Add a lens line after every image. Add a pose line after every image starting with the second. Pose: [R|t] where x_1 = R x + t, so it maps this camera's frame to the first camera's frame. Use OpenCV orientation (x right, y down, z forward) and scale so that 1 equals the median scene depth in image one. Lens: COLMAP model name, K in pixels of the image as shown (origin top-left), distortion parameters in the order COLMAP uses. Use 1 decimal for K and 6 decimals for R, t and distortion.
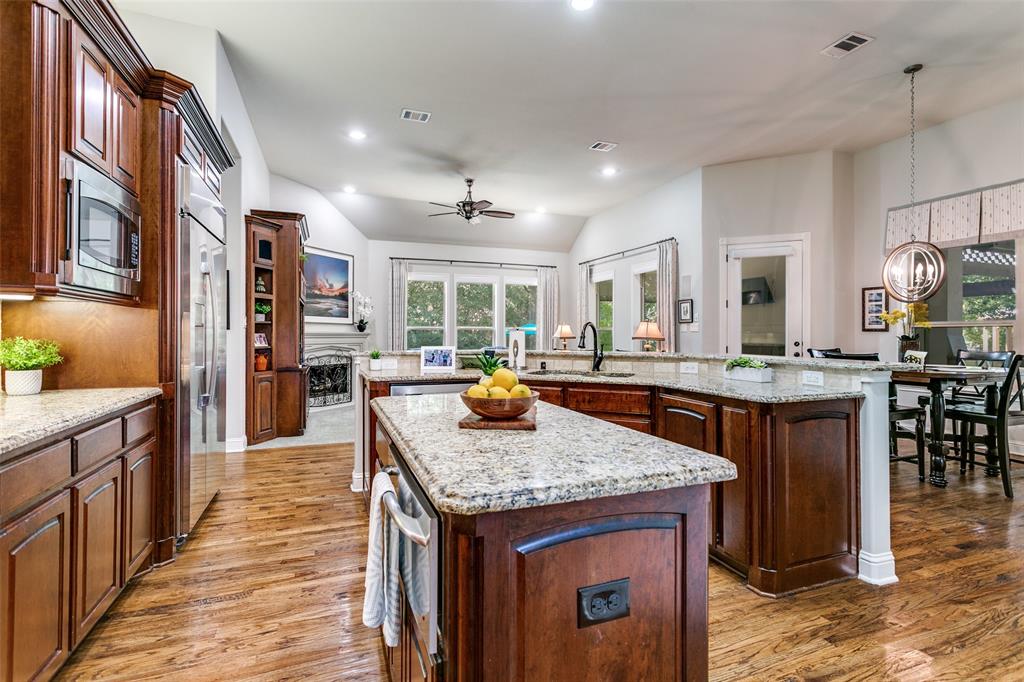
lens RADIAL K [[482.5, 0, 512.5], [0, 482.5, 332.5], [0, 0, 1]] dist [0.002144, -0.000130]
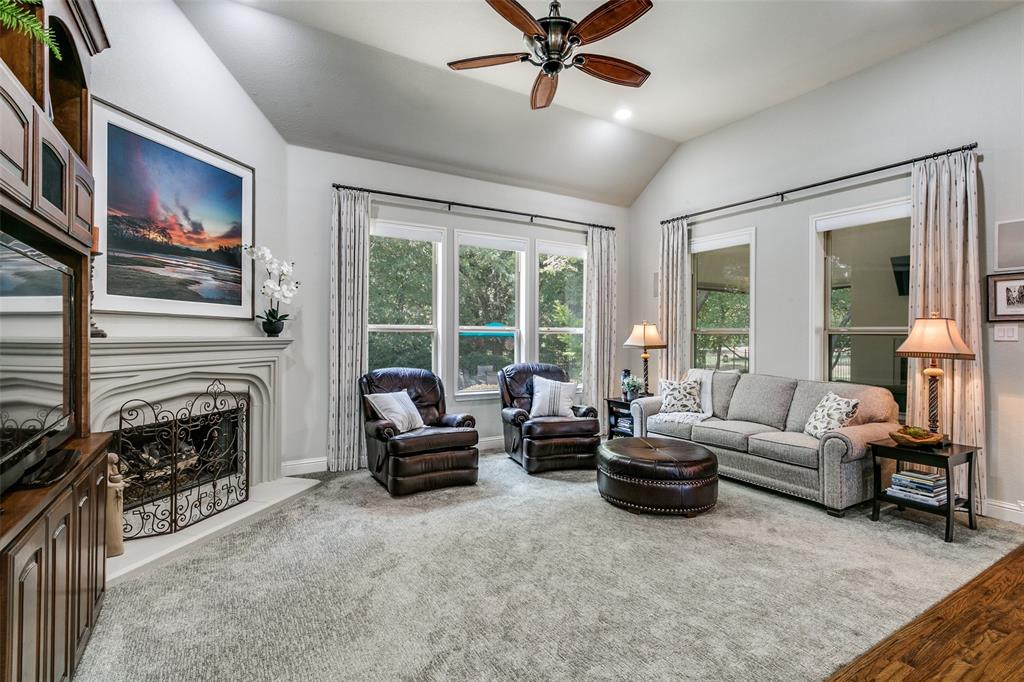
lens RADIAL K [[482.5, 0, 512.5], [0, 482.5, 332.5], [0, 0, 1]] dist [0.002144, -0.000130]
pose [[0.983561, 0.004248, 0.180527, -0.184369], [-0.004459, 0.999990, 0.000759, -0.006708], [-0.180522, -0.001552, 0.983570, 0.546122]]
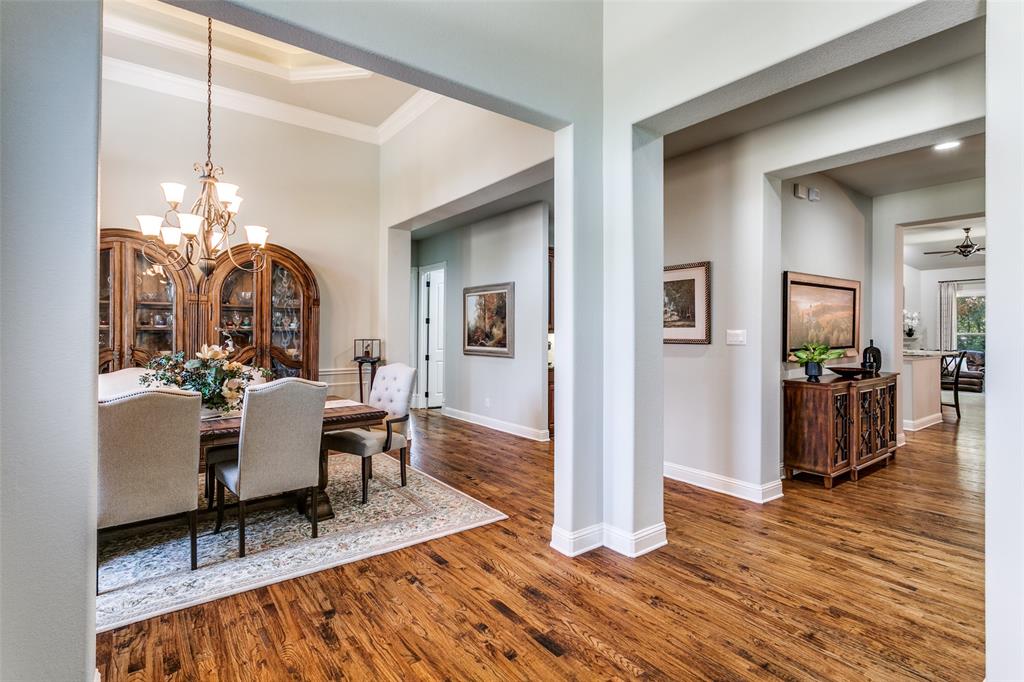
lens RADIAL K [[482.5, 0, 512.5], [0, 482.5, 332.5], [0, 0, 1]] dist [0.002144, -0.000130]
pose [[0.257851, 0.000413, -0.966185, 0.839305], [-0.000657, 1.000000, 0.000252, -0.015654], [0.966185, 0.000570, 0.257851, -0.562786]]
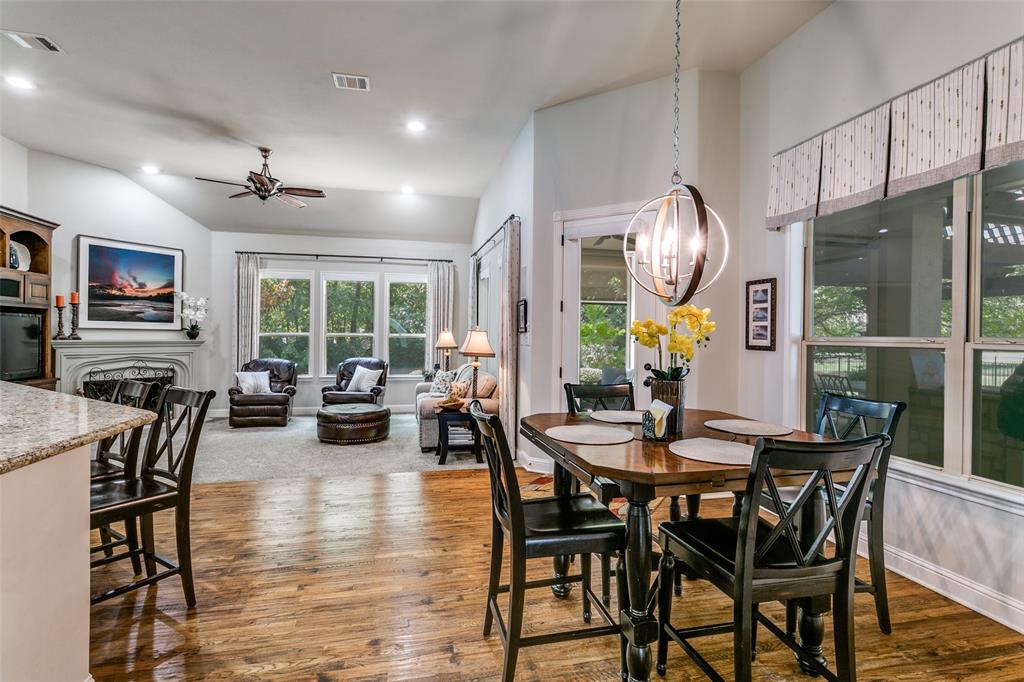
lens RADIAL K [[482.5, 0, 512.5], [0, 482.5, 332.5], [0, 0, 1]] dist [0.002144, -0.000130]
pose [[0.991481, 0.005890, -0.130120, 0.383977], [-0.006184, 0.999979, -0.001849, -0.016397], [0.130106, 0.002638, 0.991497, 0.249672]]
